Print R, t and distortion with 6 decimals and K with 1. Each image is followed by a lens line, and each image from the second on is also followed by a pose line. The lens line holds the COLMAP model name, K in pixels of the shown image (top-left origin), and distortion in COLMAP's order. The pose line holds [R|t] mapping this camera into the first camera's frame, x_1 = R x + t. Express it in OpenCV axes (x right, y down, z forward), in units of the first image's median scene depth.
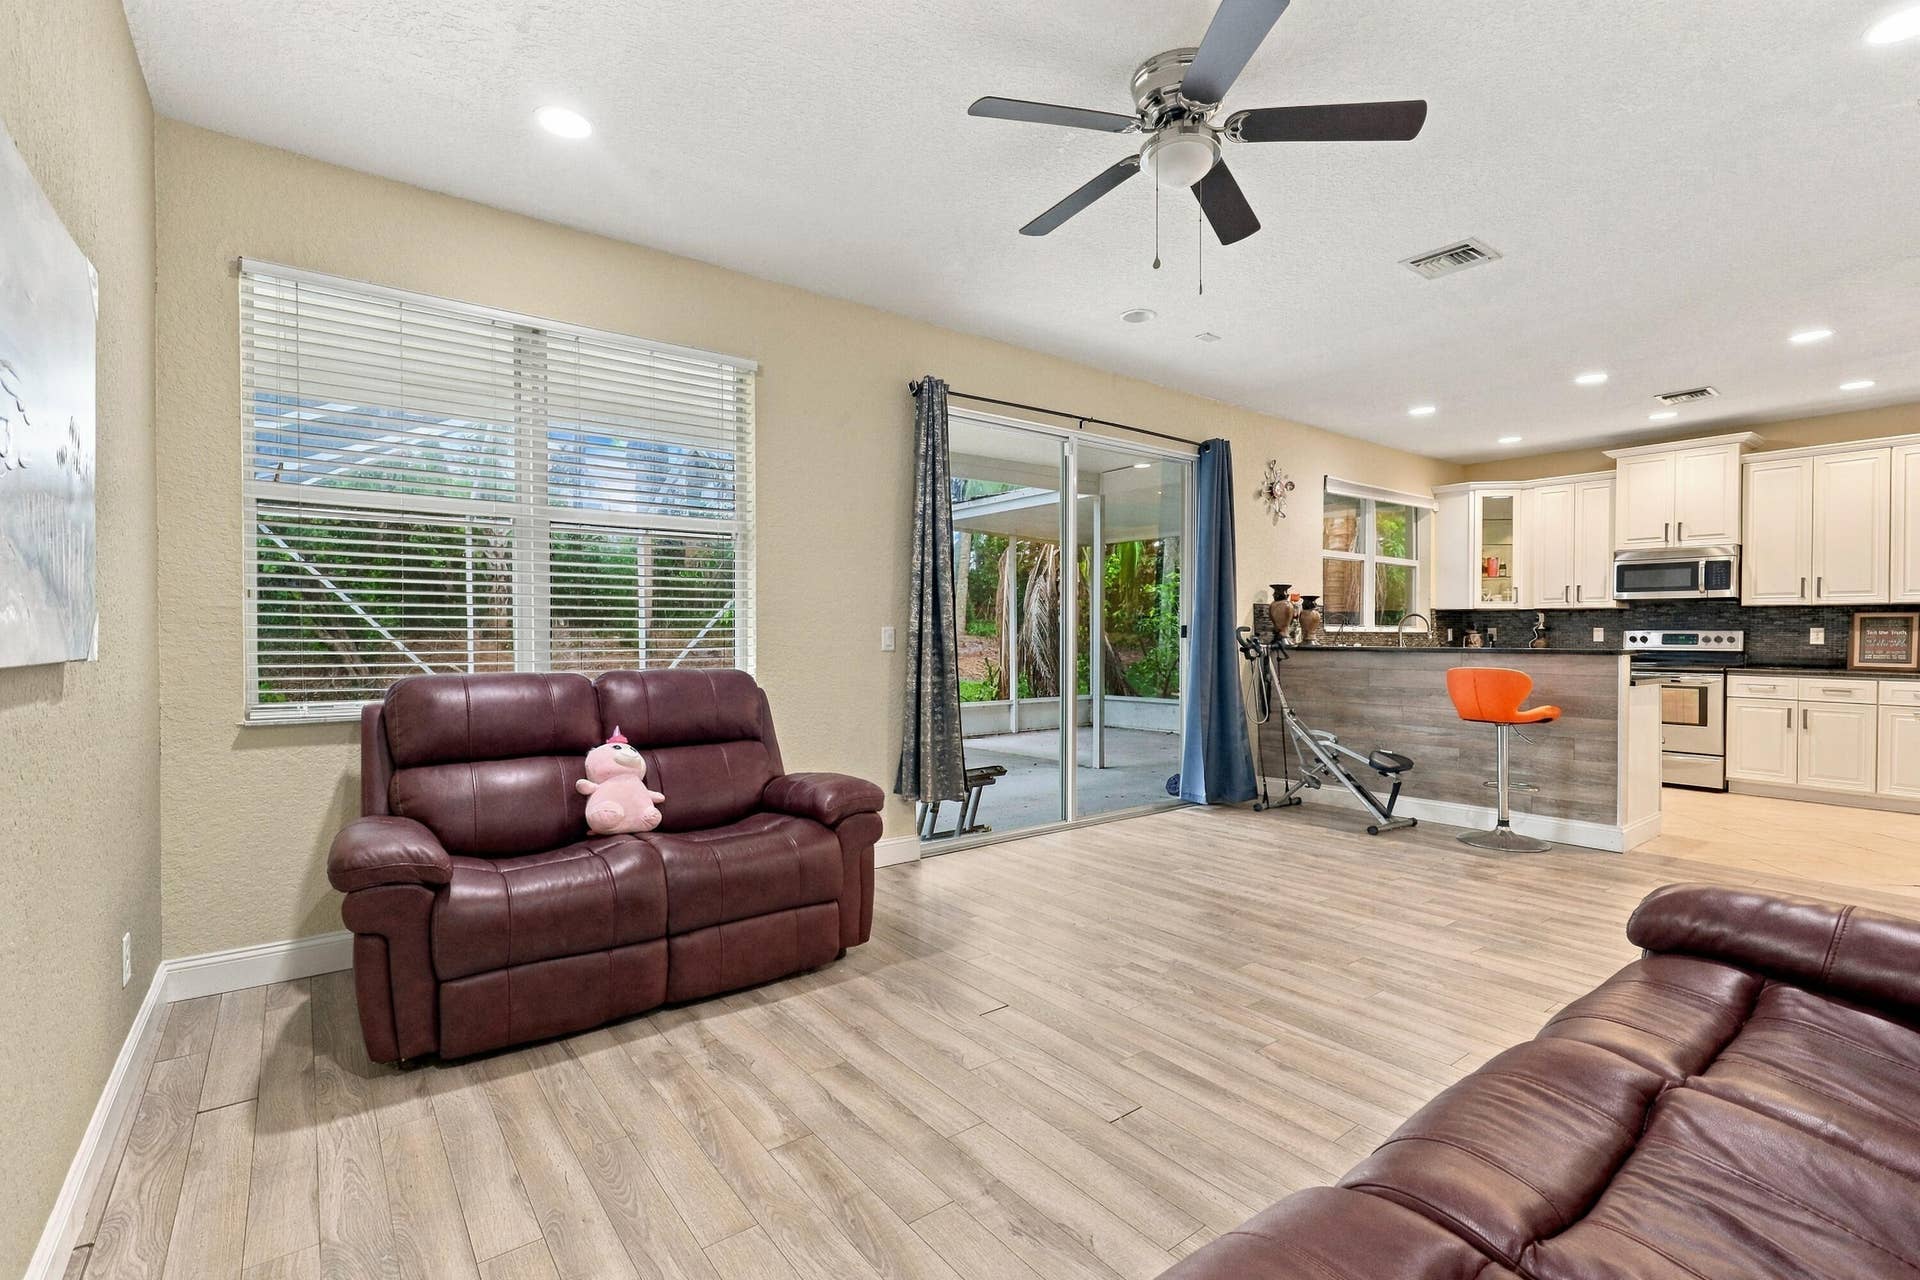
lens RADIAL K [[873.7, 0, 959.2], [0, 873.7, 636.3], [0, 0, 1]] dist [0.001988, 0.000388]
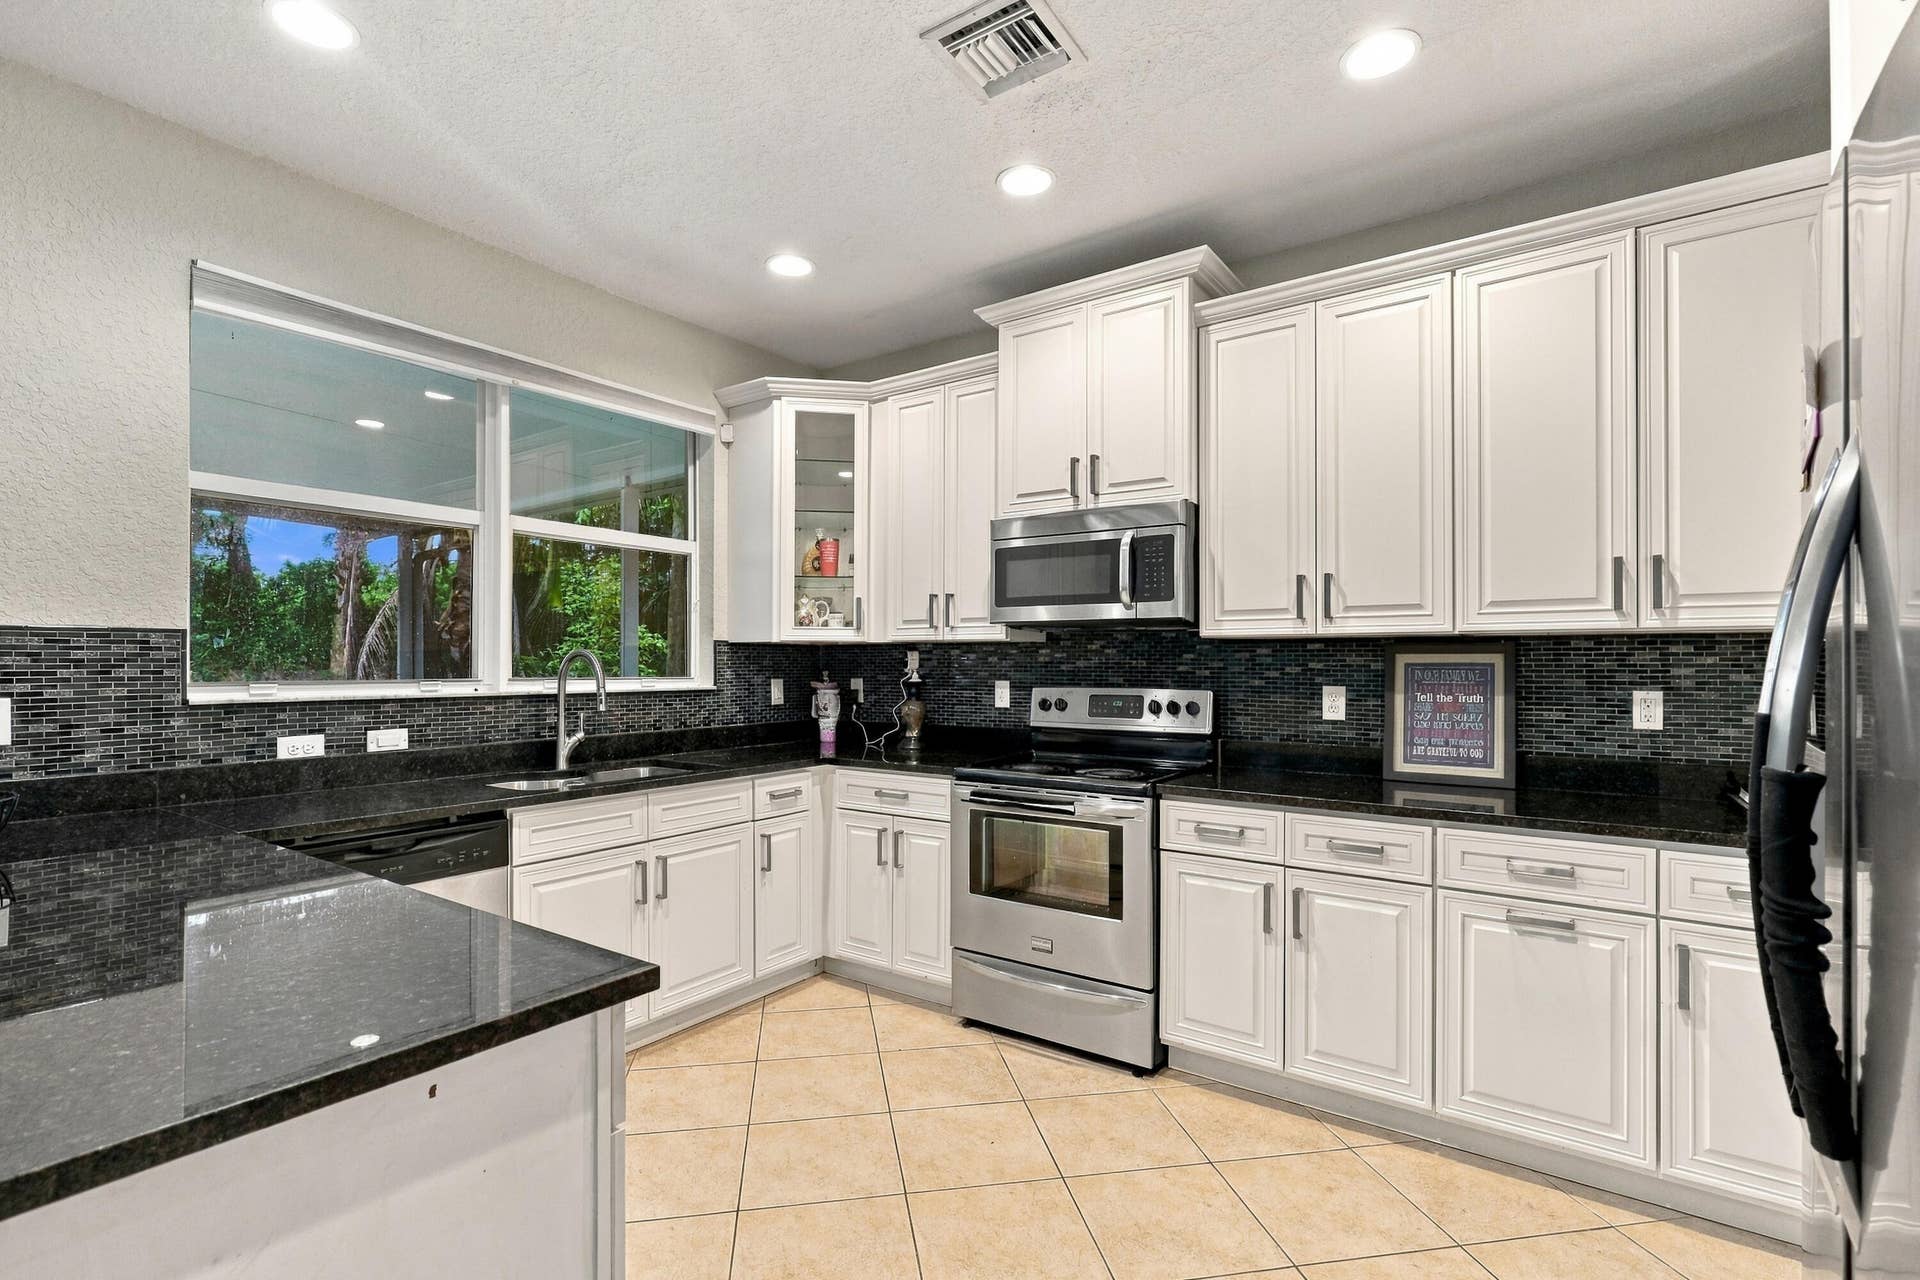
lens RADIAL K [[873.7, 0, 962.1], [0, 873.7, 652.2], [0, 0, 1]] dist [0.001988, 0.000388]
pose [[0.953214, 0.002738, 0.302284, 0.622565], [0.003054, 0.999821, -0.018686, -0.018464], [-0.302281, 0.018735, 0.953035, 0.589355]]
